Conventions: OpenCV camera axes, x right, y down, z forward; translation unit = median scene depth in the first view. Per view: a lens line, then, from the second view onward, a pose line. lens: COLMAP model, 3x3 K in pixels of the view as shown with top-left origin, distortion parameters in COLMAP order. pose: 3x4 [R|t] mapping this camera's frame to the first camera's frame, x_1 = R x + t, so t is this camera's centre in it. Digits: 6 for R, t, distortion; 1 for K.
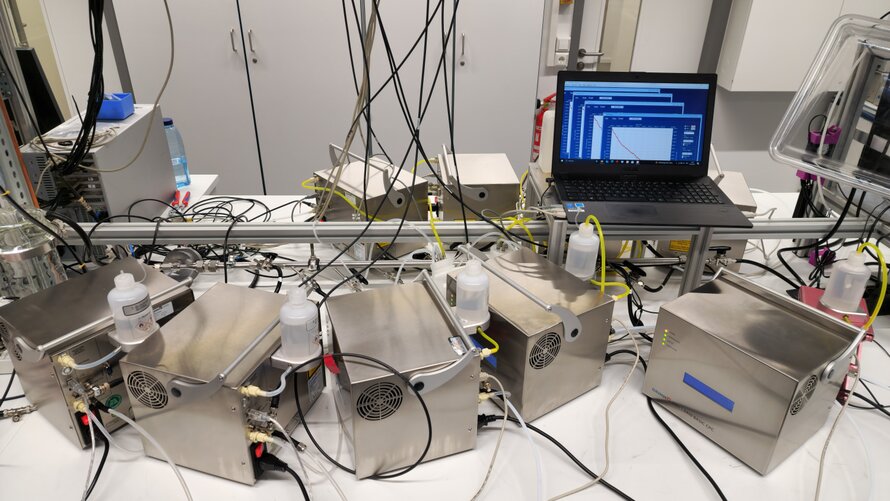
lens RADIAL K [[602.6, 0, 445.0], [0, 602.6, 250.5], [0, 0, 1]] dist [0.060582, -0.000891]
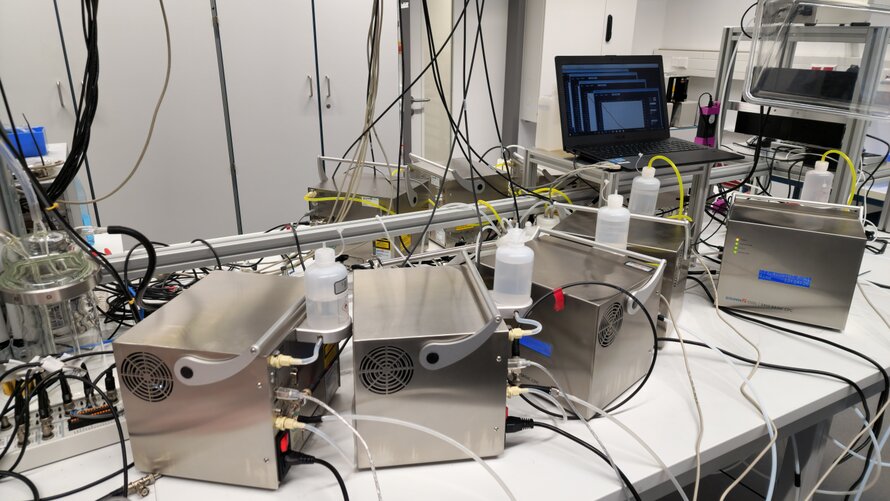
lens RADIAL K [[602.6, 0, 445.0], [0, 602.6, 250.5], [0, 0, 1]] dist [0.060582, -0.000891]
pose [[0.896398, -0.159999, 0.413366, -0.514332], [0.216427, 0.971844, -0.093163, 0.112774], [-0.386821, 0.172975, 0.905787, 0.122066]]
